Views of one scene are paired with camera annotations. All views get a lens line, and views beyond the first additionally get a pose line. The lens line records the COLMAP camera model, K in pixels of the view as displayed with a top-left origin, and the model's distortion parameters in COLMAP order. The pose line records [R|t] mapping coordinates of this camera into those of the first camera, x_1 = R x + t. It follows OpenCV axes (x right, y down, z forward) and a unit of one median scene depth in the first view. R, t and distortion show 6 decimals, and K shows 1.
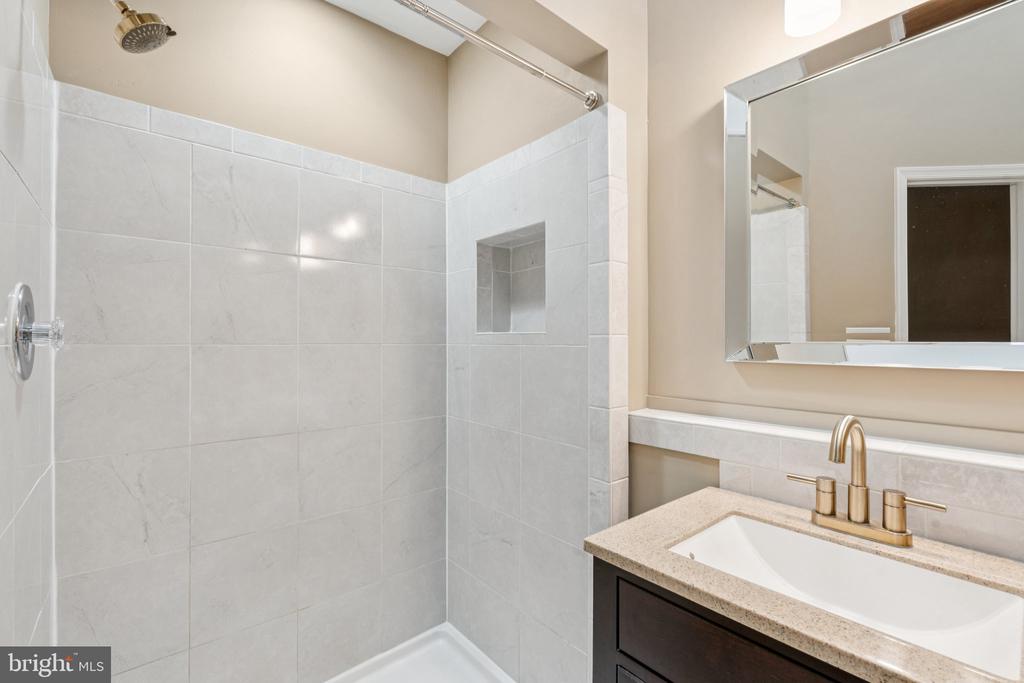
lens RADIAL K [[452.4, 0, 508.8], [0, 452.4, 339.4], [0, 0, 1]] dist [-0.003432, 0.000246]
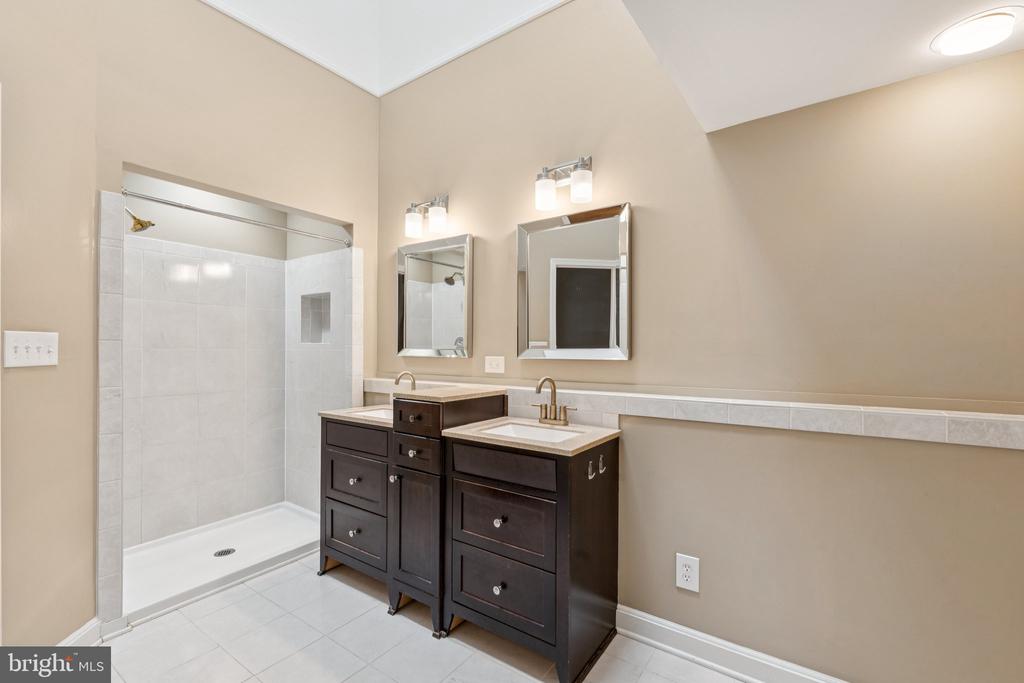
lens RADIAL K [[455.4, 0, 510.8], [0, 455.4, 352.8], [0, 0, 1]] dist [-0.002090, 0.000035]
pose [[0.968708, 0.003399, 0.248179, 0.304617], [-0.006327, 0.999919, 0.011001, -0.000963], [-0.248121, -0.012227, 0.968652, -1.062323]]
